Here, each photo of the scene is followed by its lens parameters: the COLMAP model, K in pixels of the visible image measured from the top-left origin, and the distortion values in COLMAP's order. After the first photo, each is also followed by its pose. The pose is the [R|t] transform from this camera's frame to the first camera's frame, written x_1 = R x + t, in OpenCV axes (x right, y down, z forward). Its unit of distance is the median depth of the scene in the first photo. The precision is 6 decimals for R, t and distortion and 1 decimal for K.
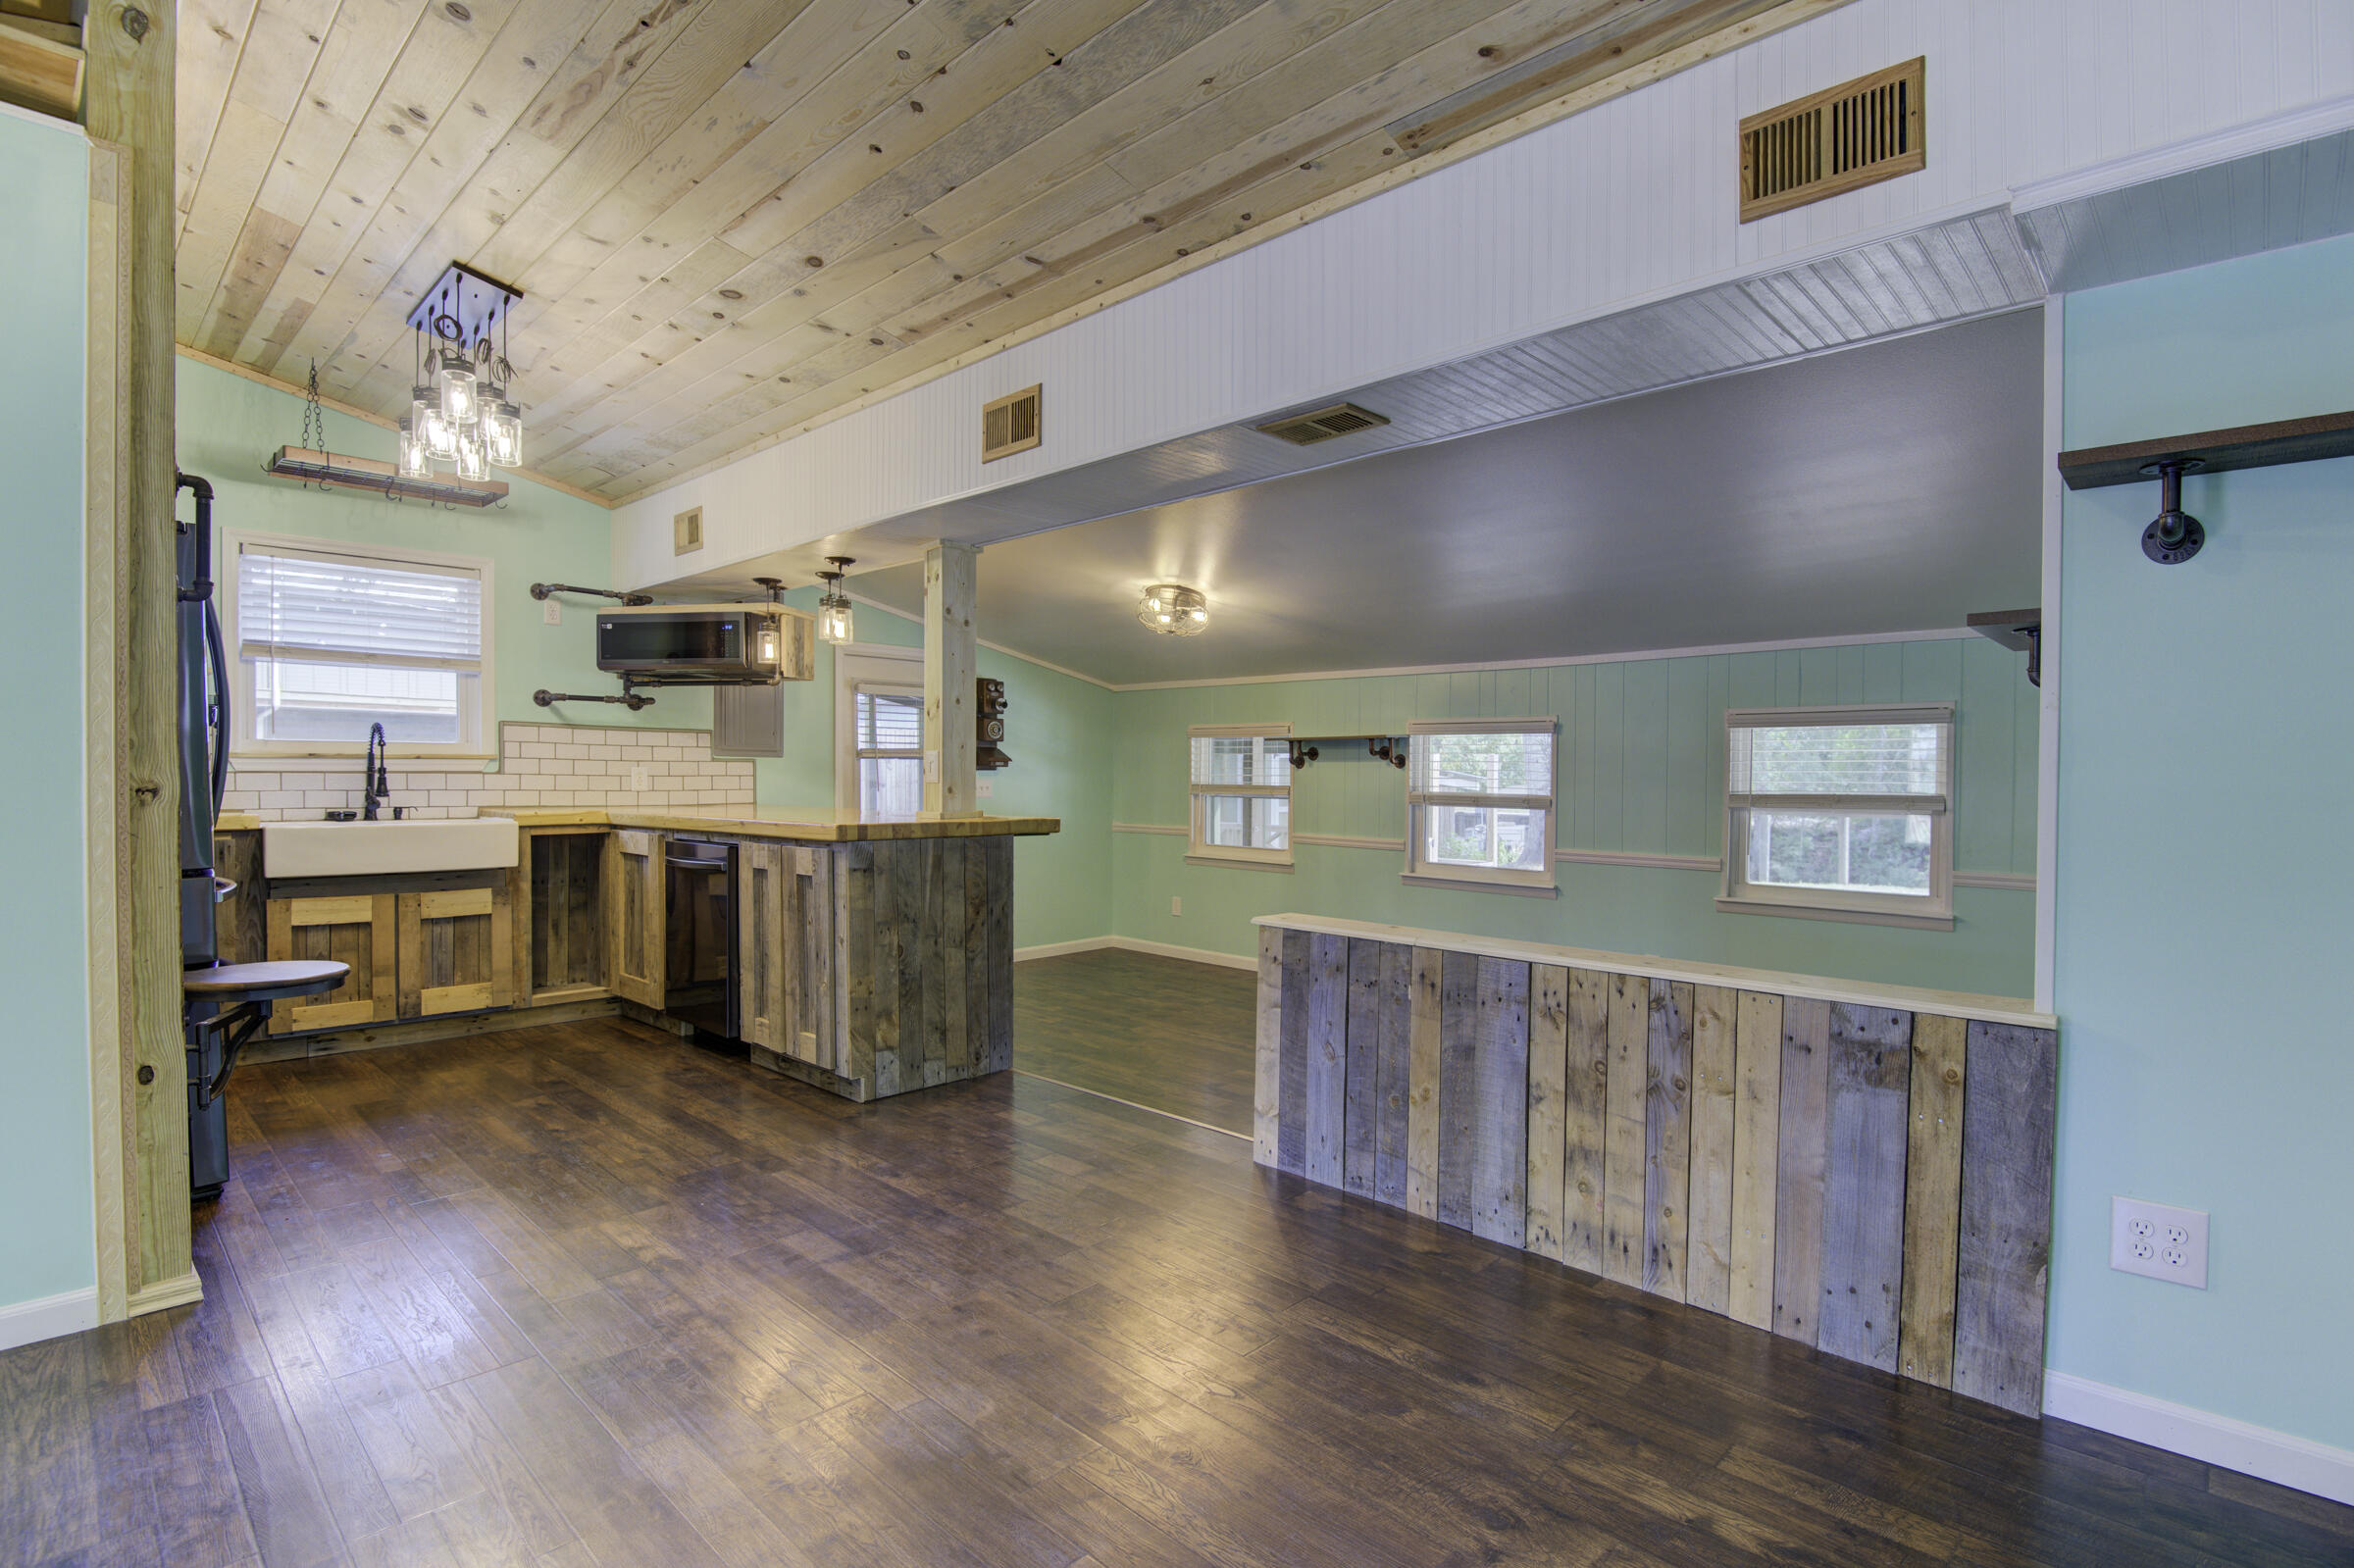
lens RADIAL K [[1112.7, 0, 1215.8], [0, 1112.7, 795.5], [0, 0, 1]] dist [0.012390, -0.024637]
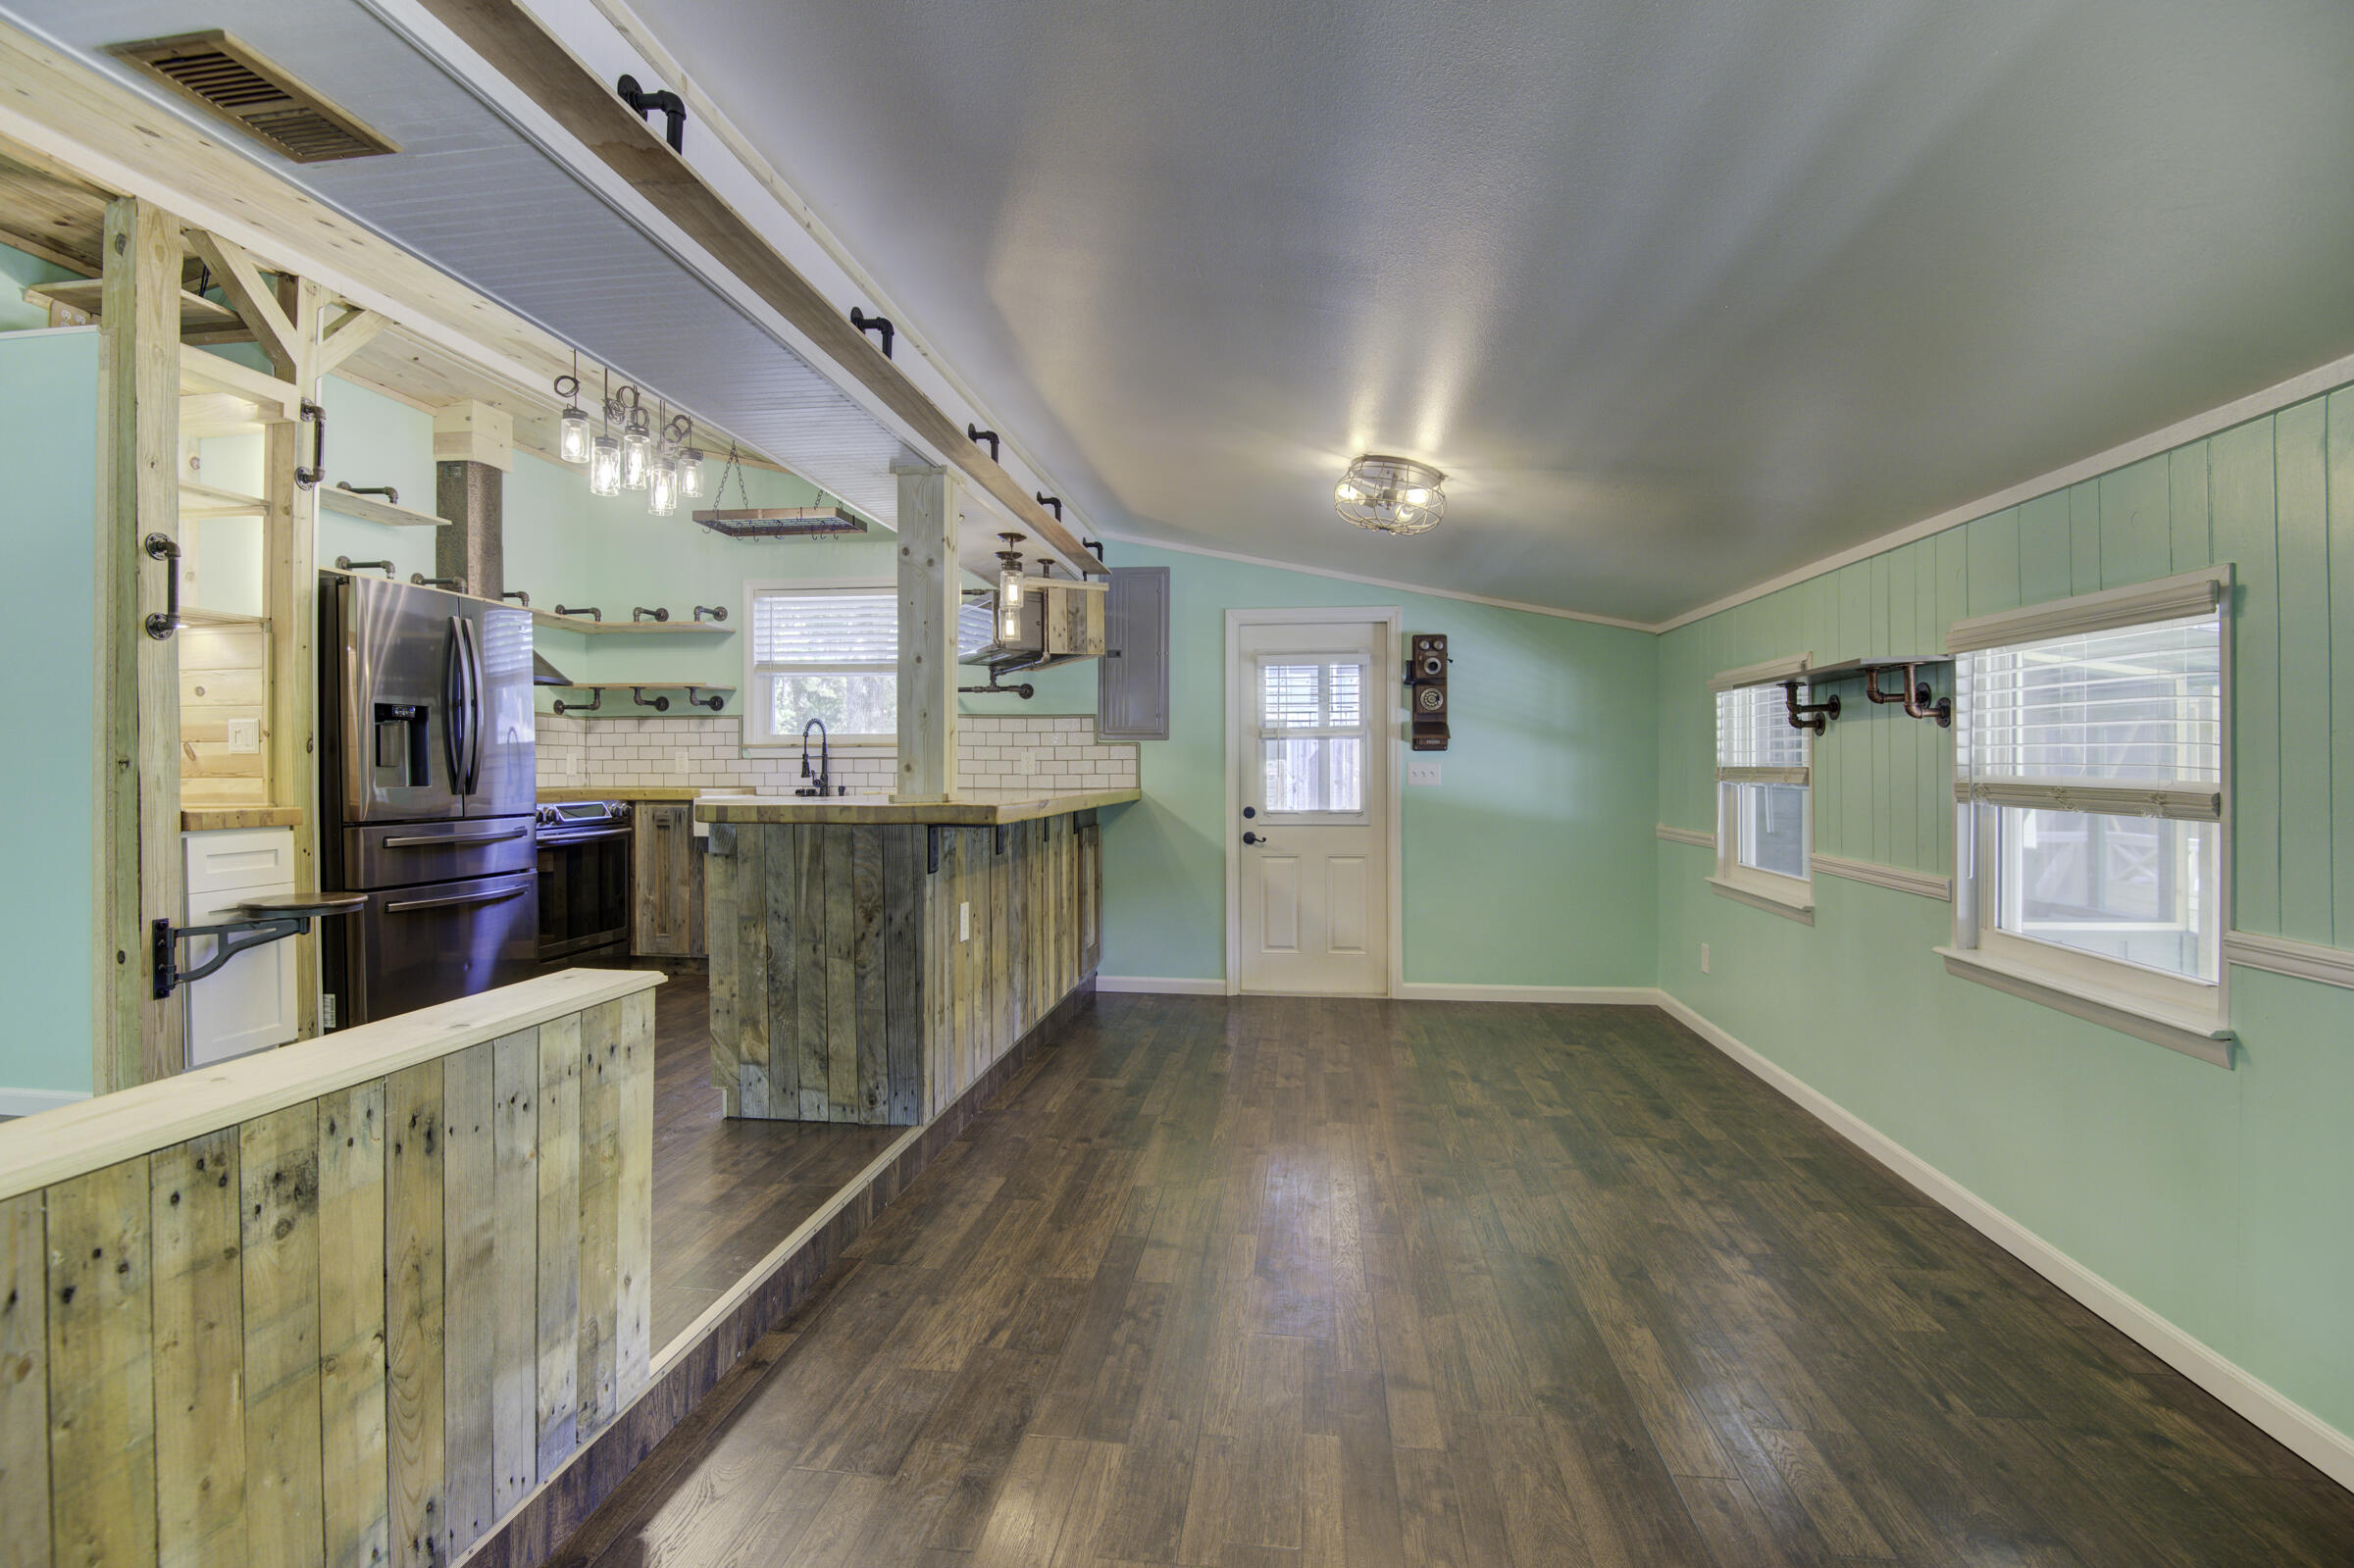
lens RADIAL K [[1084.1, 0, 1172.5], [0, 1084.1, 773.6], [0, 0, 1]] dist [0.003615, -0.014522]
pose [[0.577744, -0.002087, -0.816215, 0.657317], [-0.010726, 0.999891, -0.010149, 0.006323], [0.816148, 0.014619, 0.577658, 0.862777]]
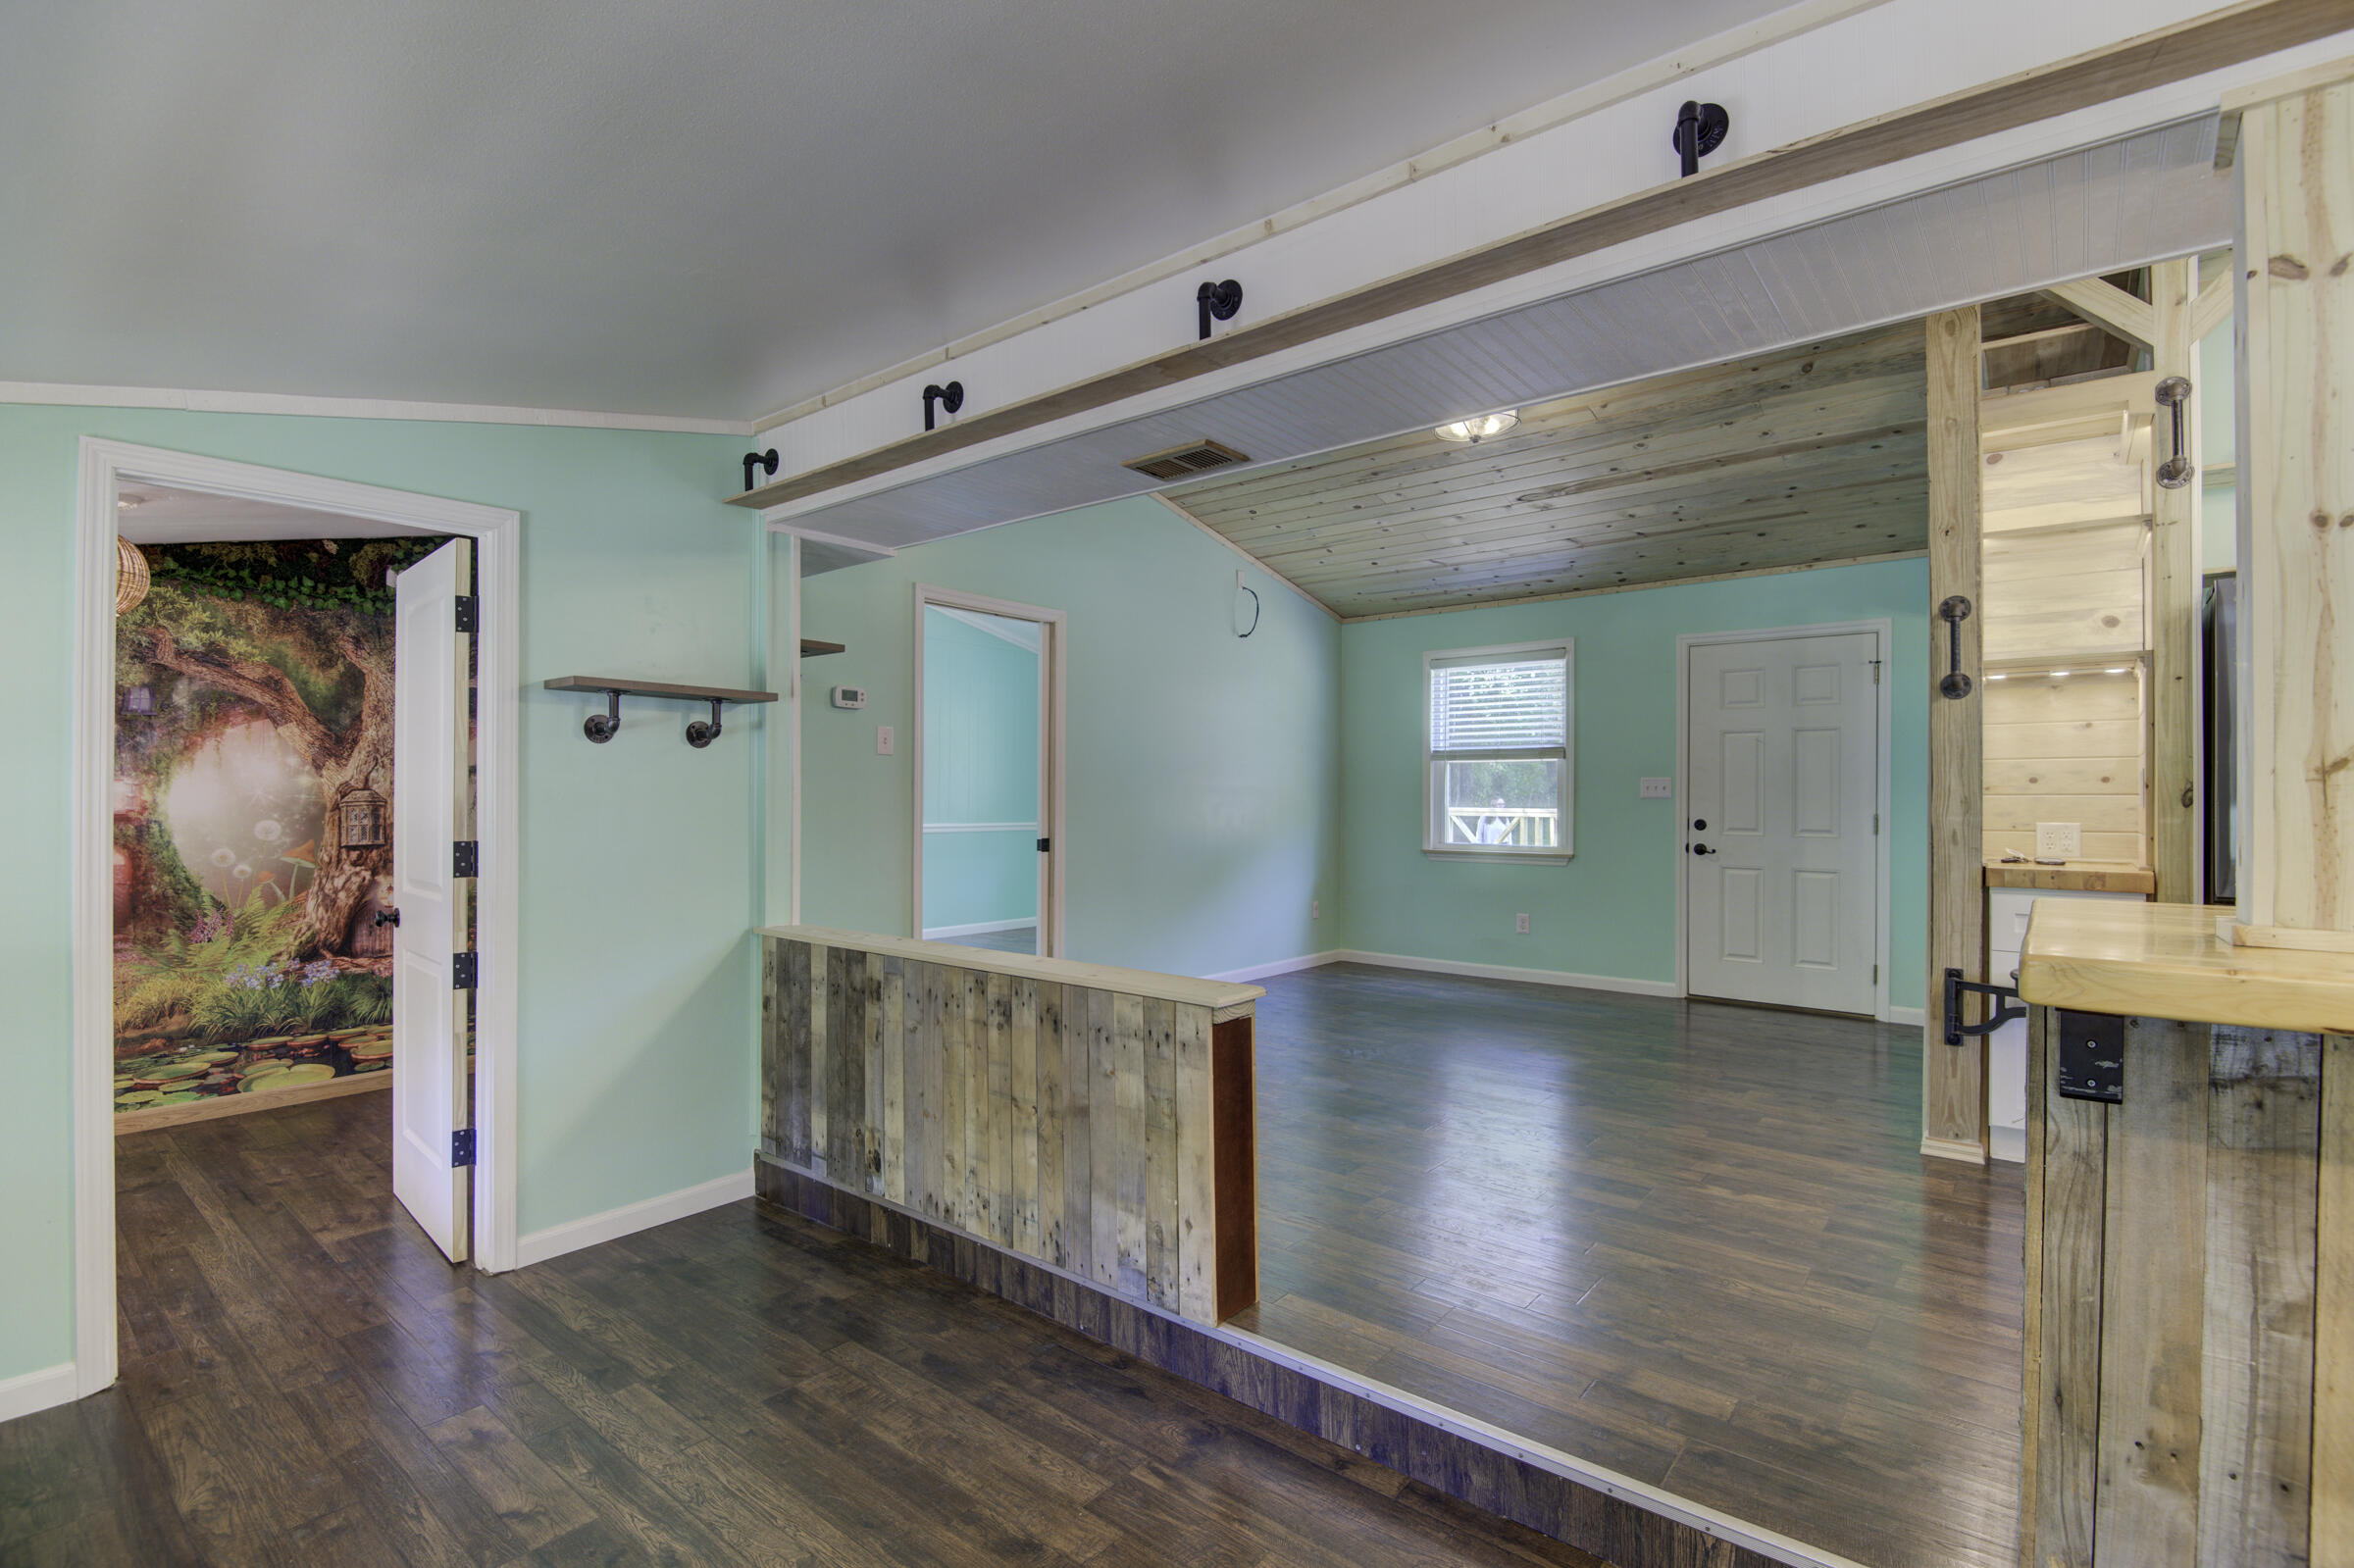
lens RADIAL K [[1075.6, 0, 1177.0], [0, 1075.6, 784.0], [0, 0, 1]] dist [-0.002935, -0.001447]
pose [[-0.997980, -0.011230, -0.062528, 0.133904], [-0.011487, 0.999927, 0.003752, -0.029531], [0.062481, 0.004462, -0.998036, 1.620793]]
